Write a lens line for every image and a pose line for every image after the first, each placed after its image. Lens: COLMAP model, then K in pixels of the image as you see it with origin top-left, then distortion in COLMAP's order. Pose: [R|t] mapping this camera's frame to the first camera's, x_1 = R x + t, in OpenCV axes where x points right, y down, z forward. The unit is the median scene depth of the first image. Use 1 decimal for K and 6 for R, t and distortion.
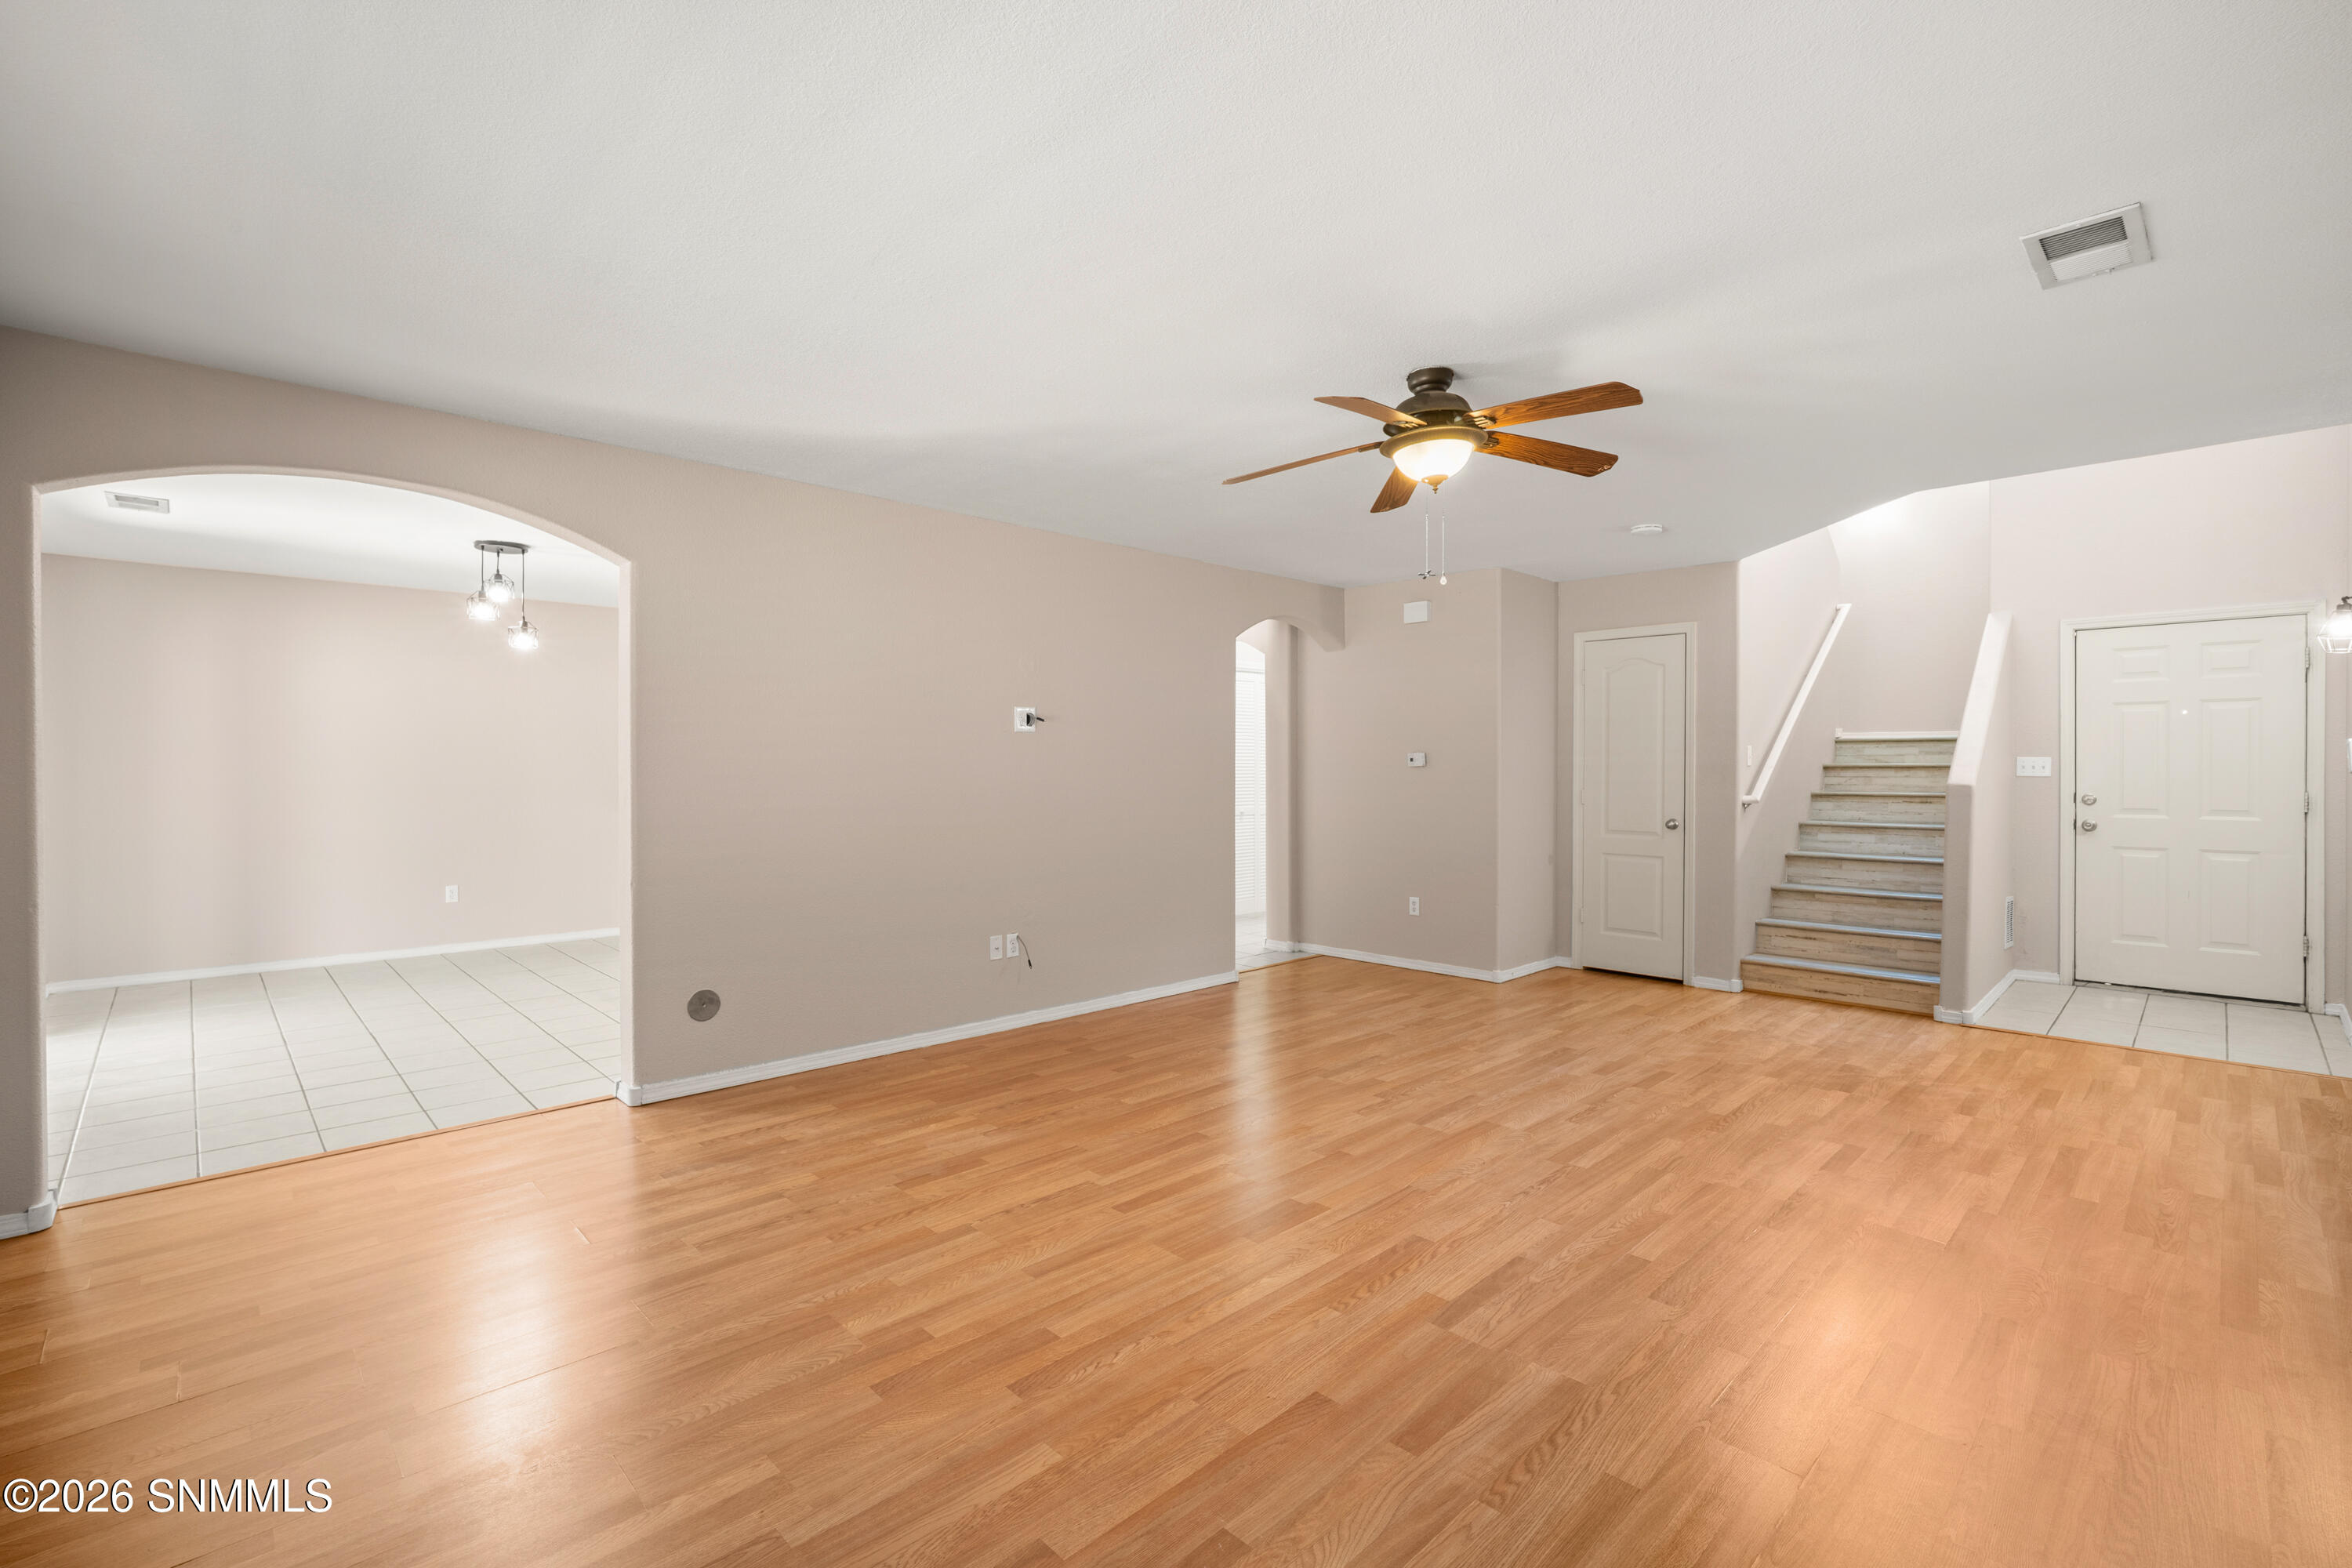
lens RADIAL K [[1033.8, 0, 1169.9], [0, 1033.8, 782.4], [0, 0, 1]] dist [-0.015114, 0.003205]
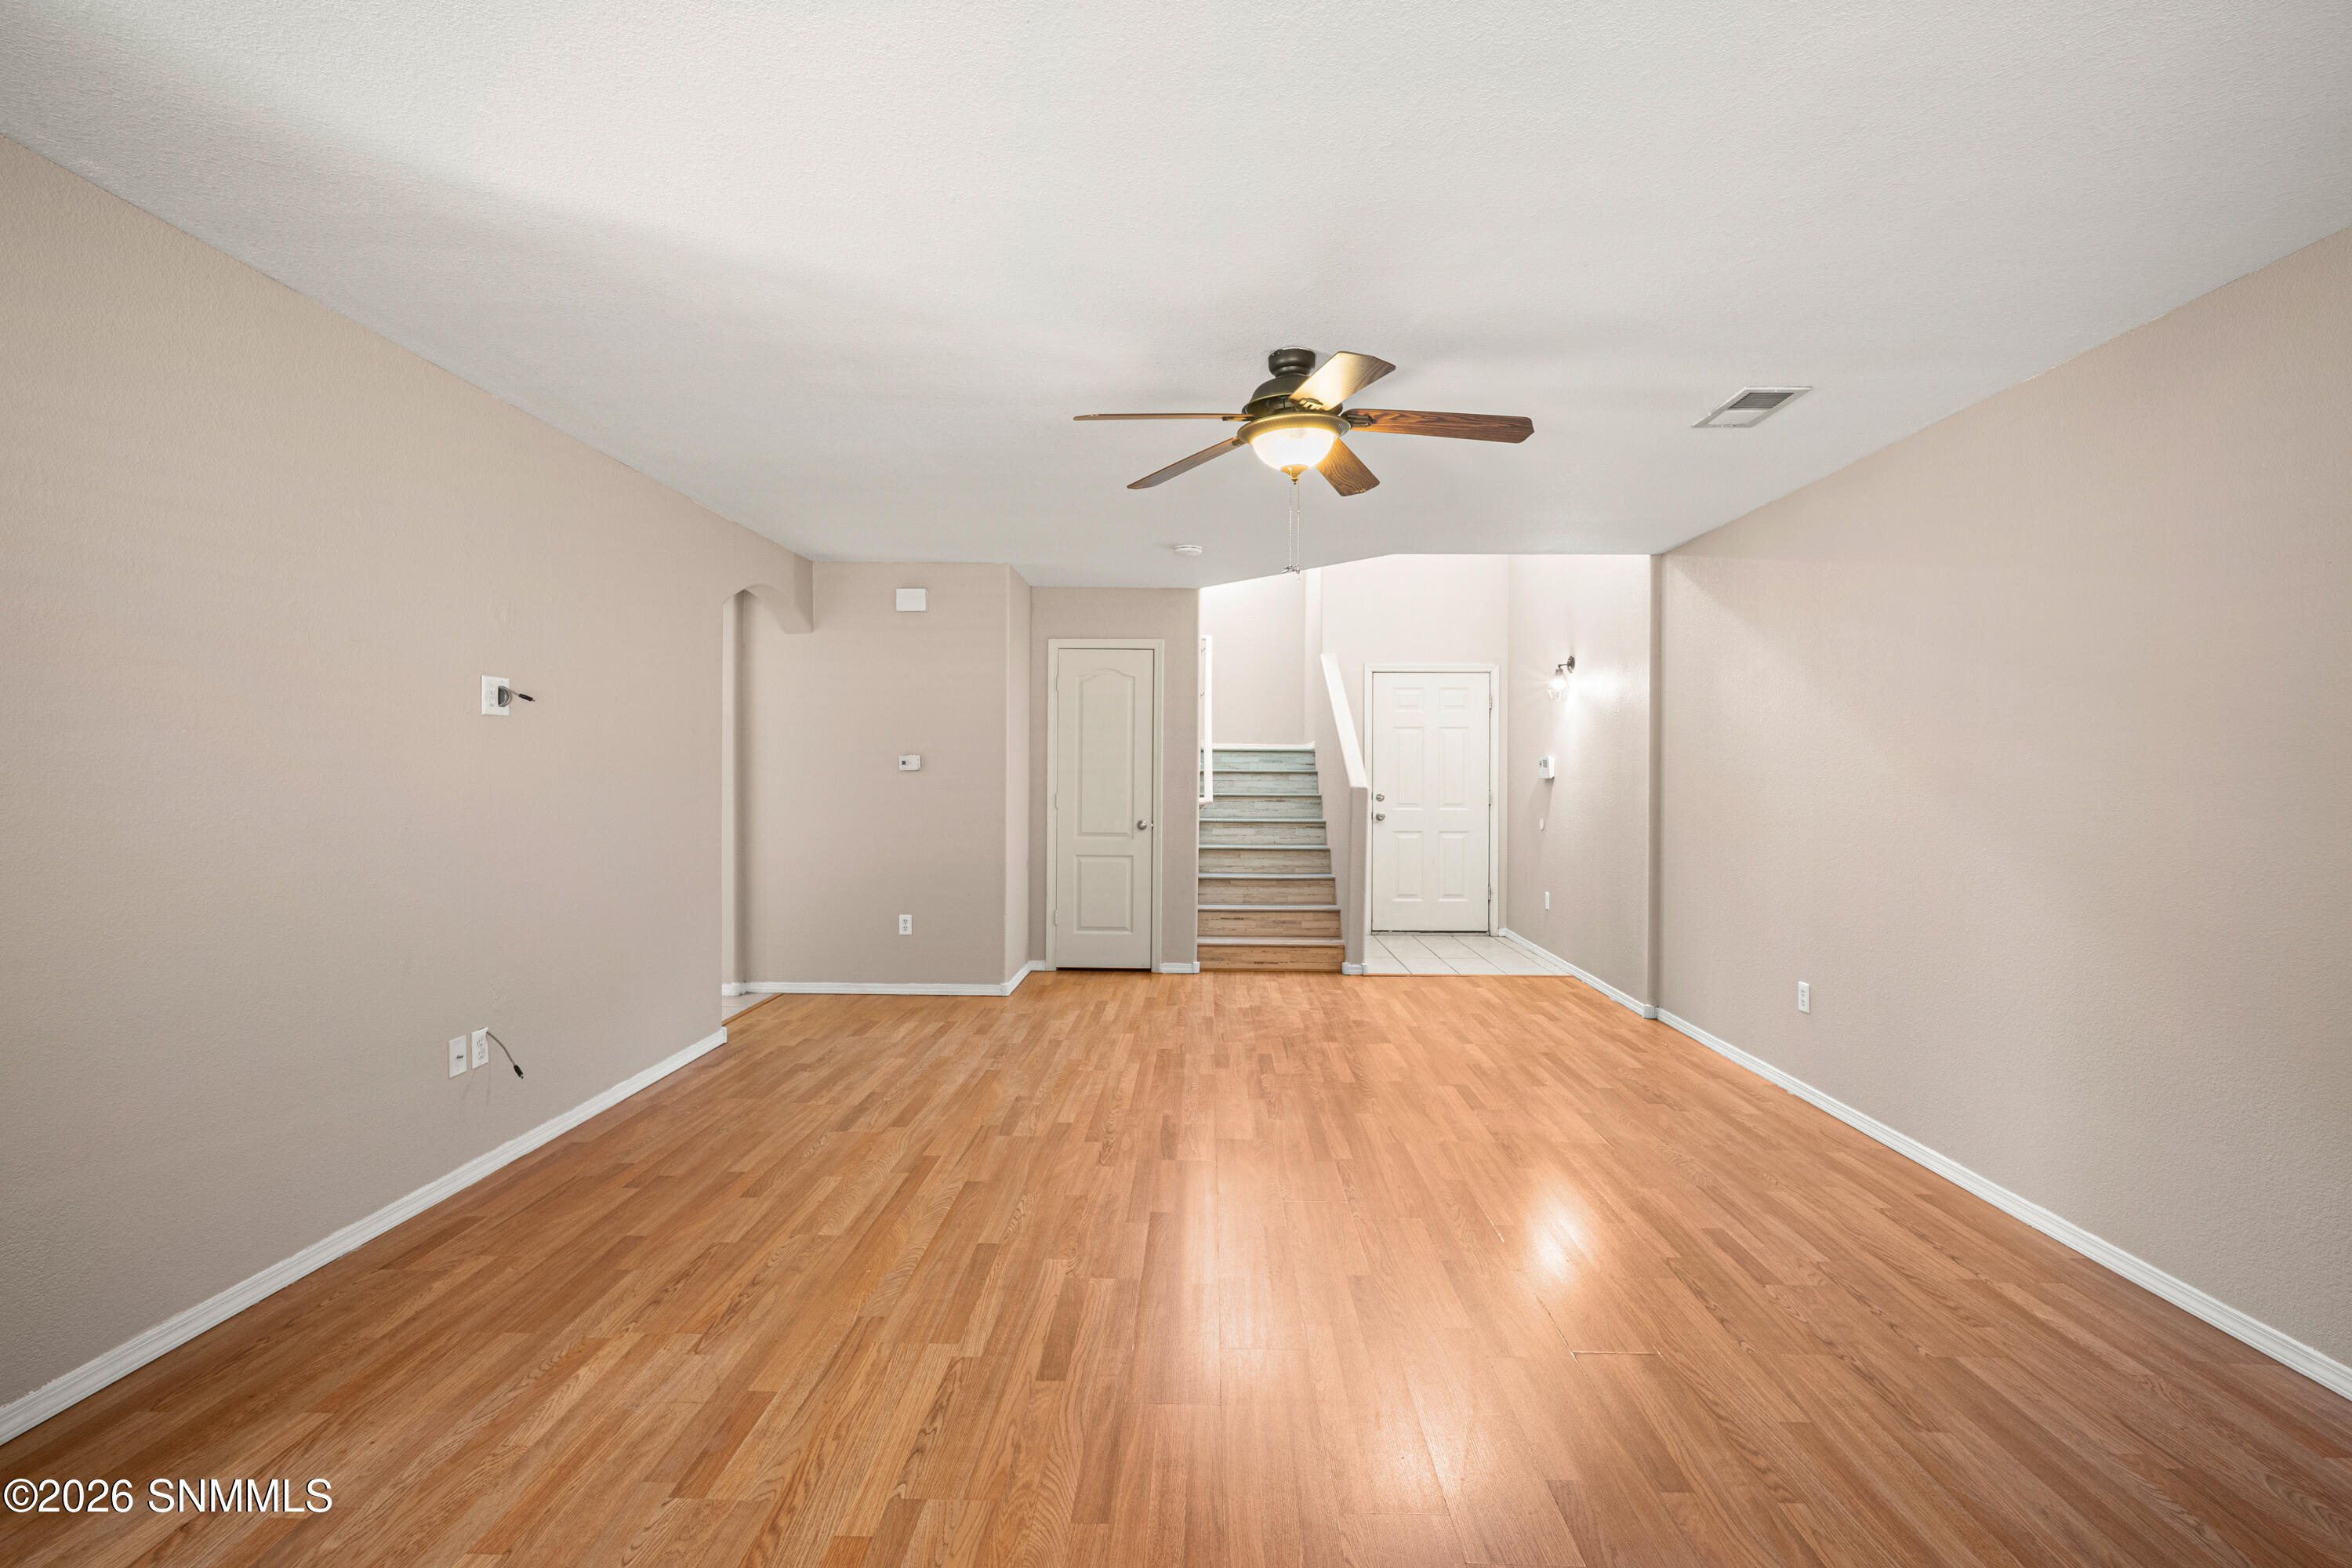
lens RADIAL K [[1033.8, 0, 1184.0], [0, 1033.8, 772.7], [0, 0, 1]] dist [-0.015114, 0.003205]
pose [[0.712742, 0.002770, 0.701420, -0.285222], [0.005381, 0.999941, -0.009417, -0.004327], [-0.701405, 0.010486, 0.712686, 0.236688]]
